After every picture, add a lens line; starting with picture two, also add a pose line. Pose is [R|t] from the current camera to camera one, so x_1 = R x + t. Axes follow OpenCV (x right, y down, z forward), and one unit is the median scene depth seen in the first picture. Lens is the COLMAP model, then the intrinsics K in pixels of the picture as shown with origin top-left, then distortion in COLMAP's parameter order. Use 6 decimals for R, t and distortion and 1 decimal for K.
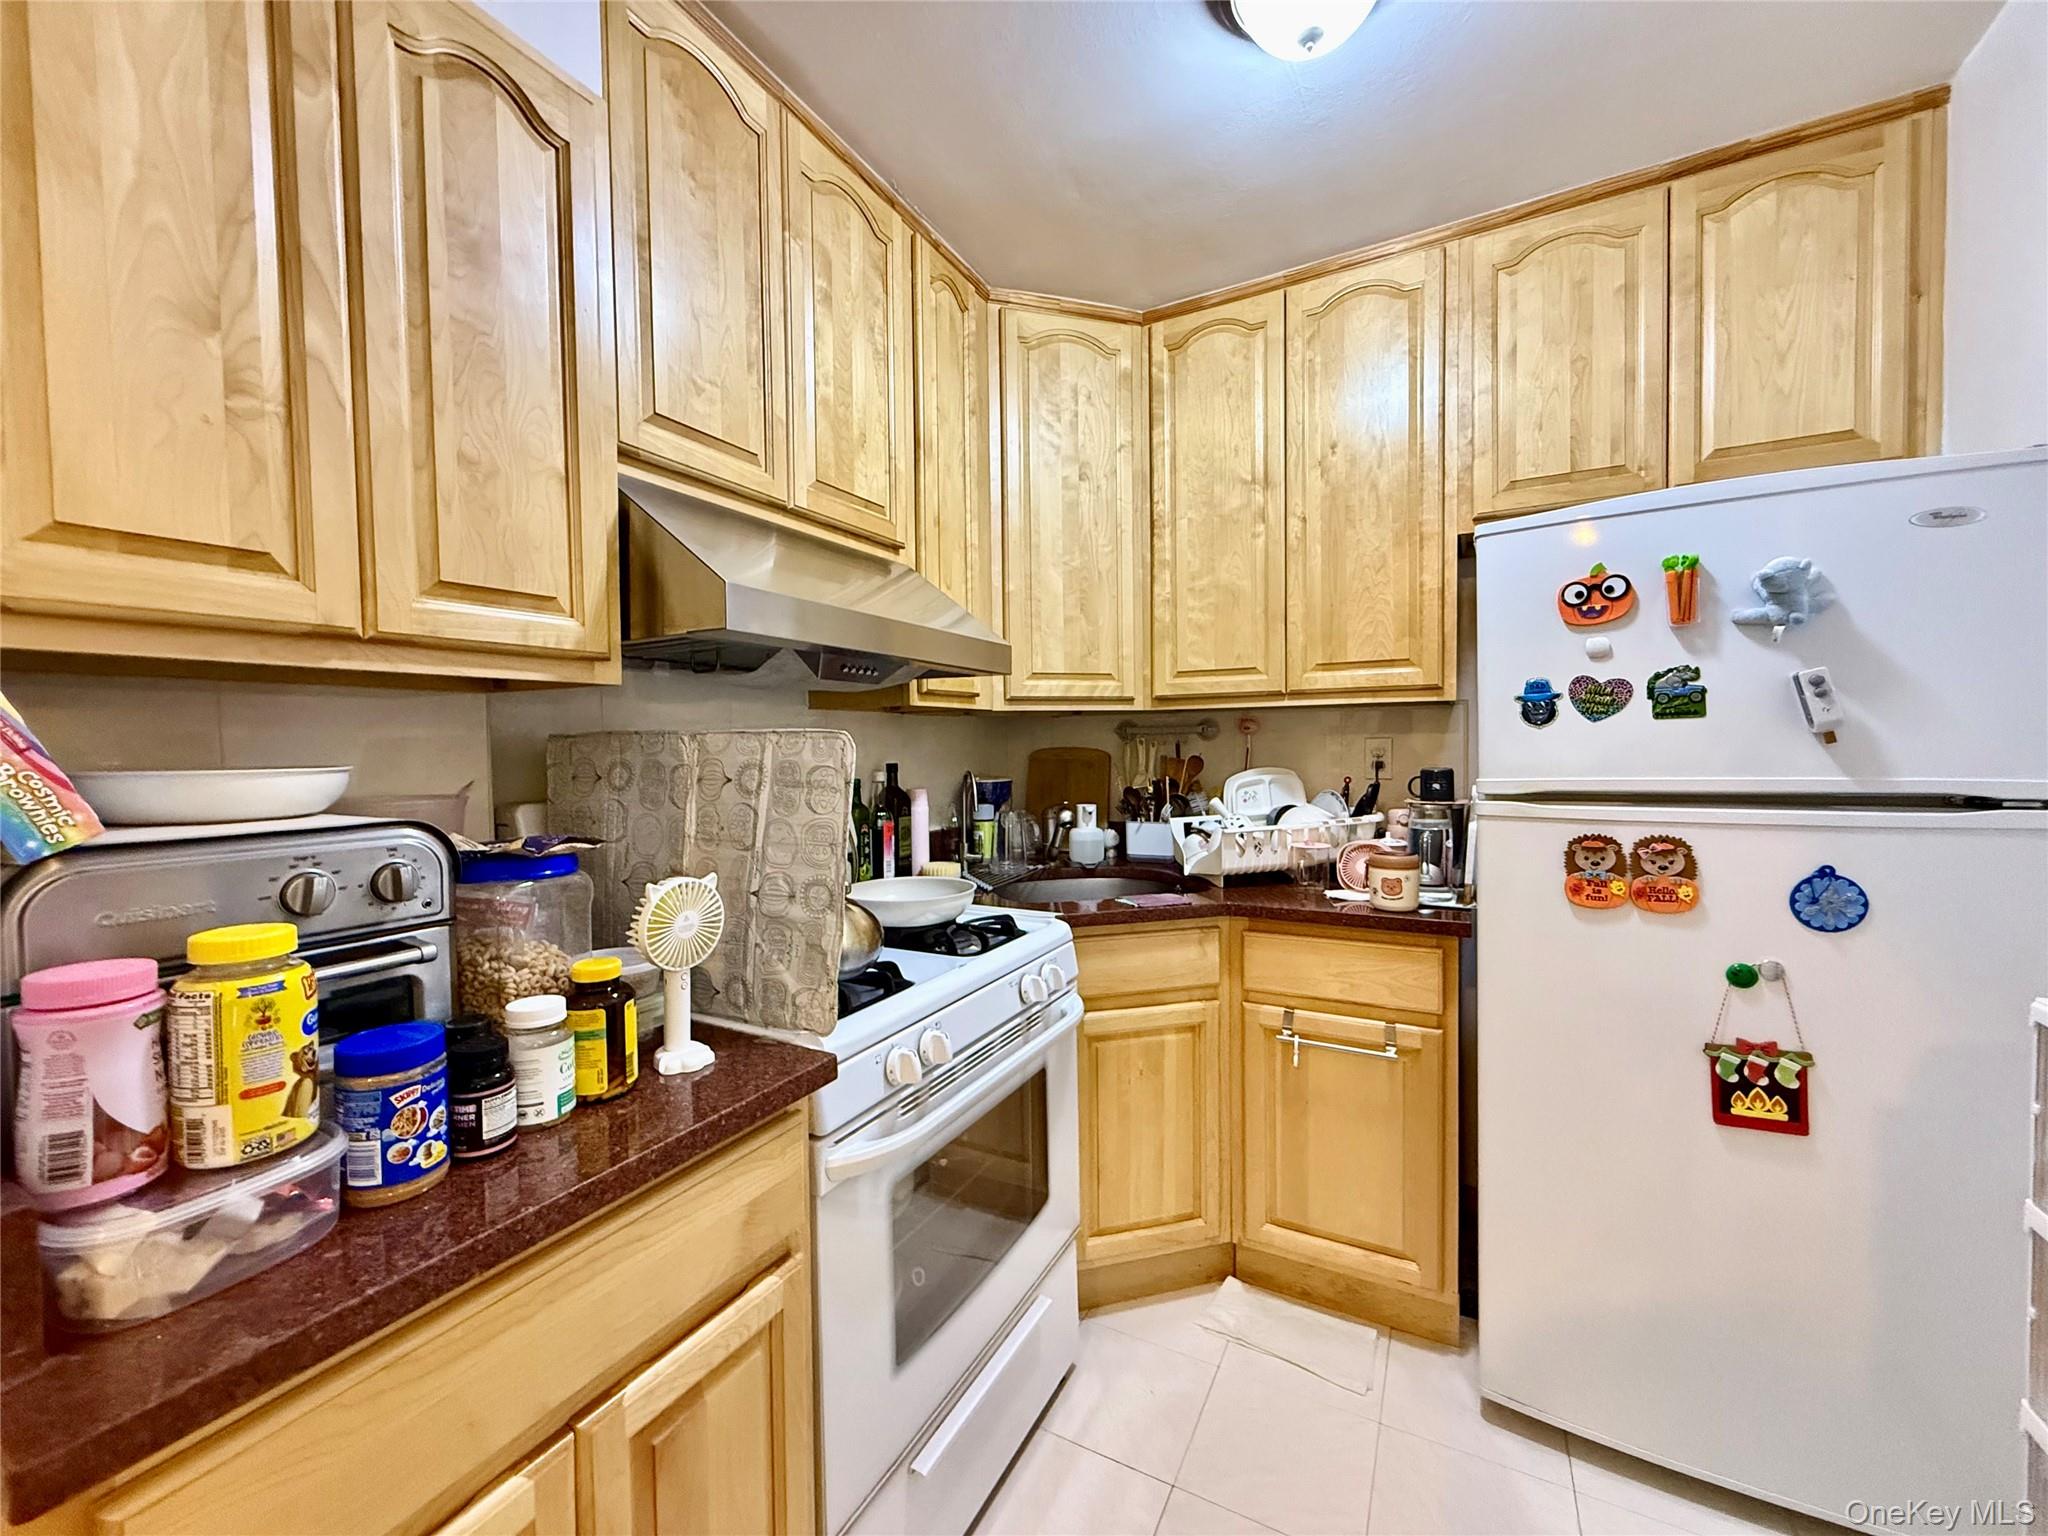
lens RADIAL K [[815.4, 0, 1016.0], [0, 815.4, 766.7], [0, 0, 1]] dist [-0.000718, 0.000571]
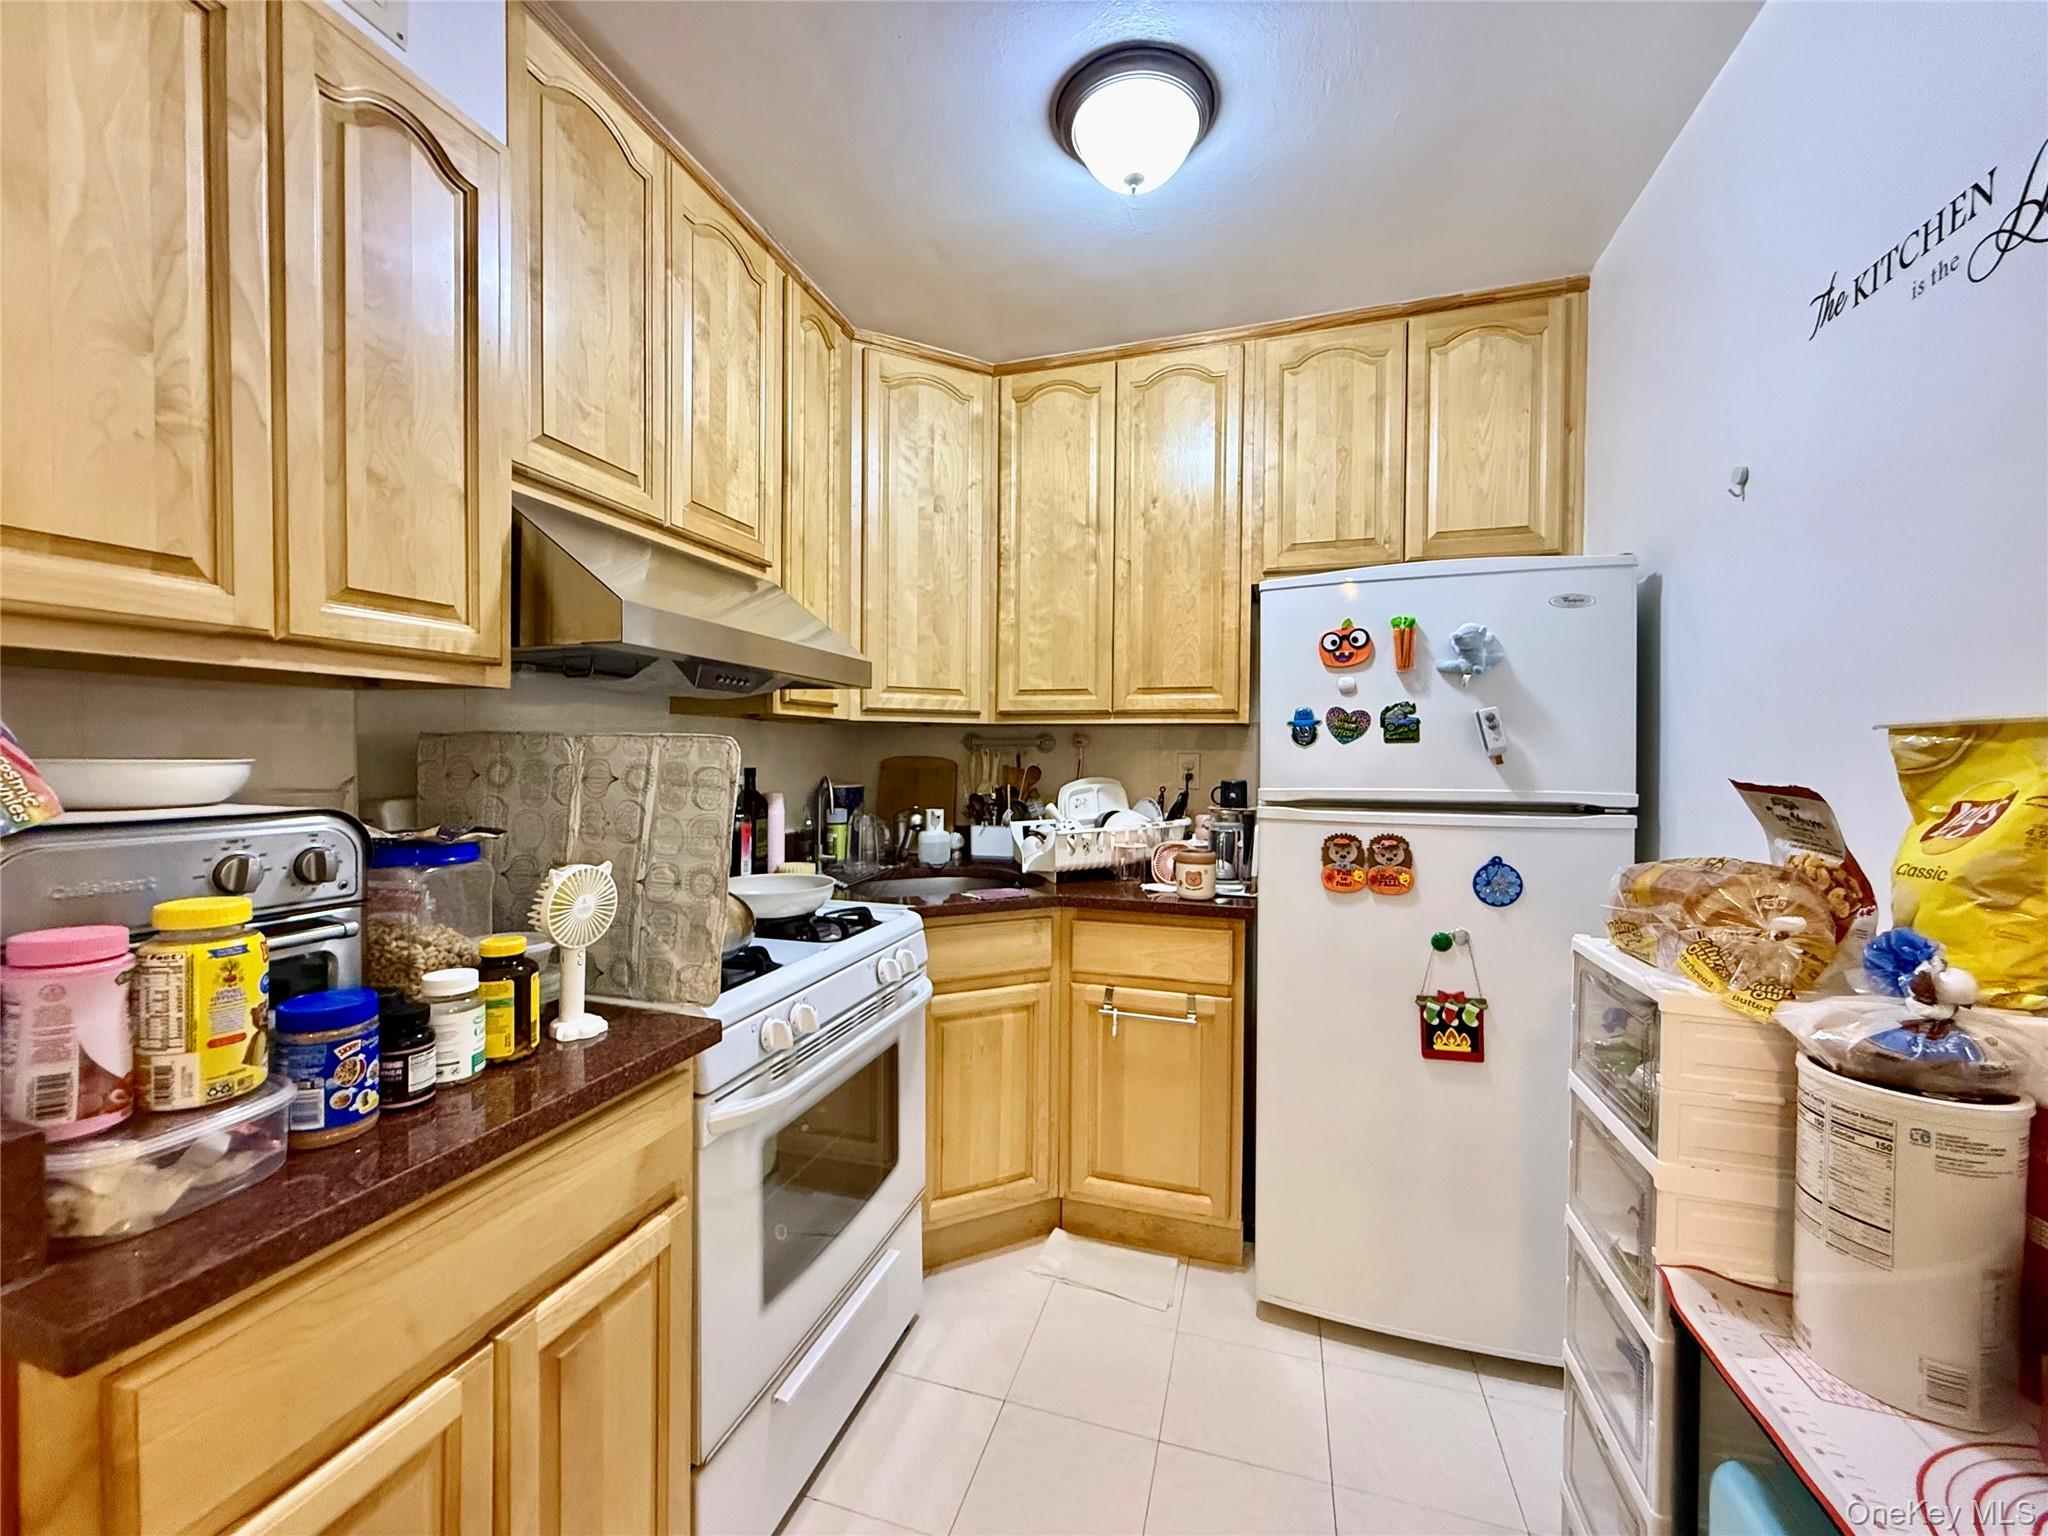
lens RADIAL K [[815.4, 0, 1016.0], [0, 815.4, 766.7], [0, 0, 1]] dist [-0.000718, 0.000571]
pose [[0.981235, 0.018114, 0.191962, -0.028964], [-0.015781, 0.999782, -0.013676, 0.005437], [-0.192167, 0.010390, 0.981307, -0.143186]]
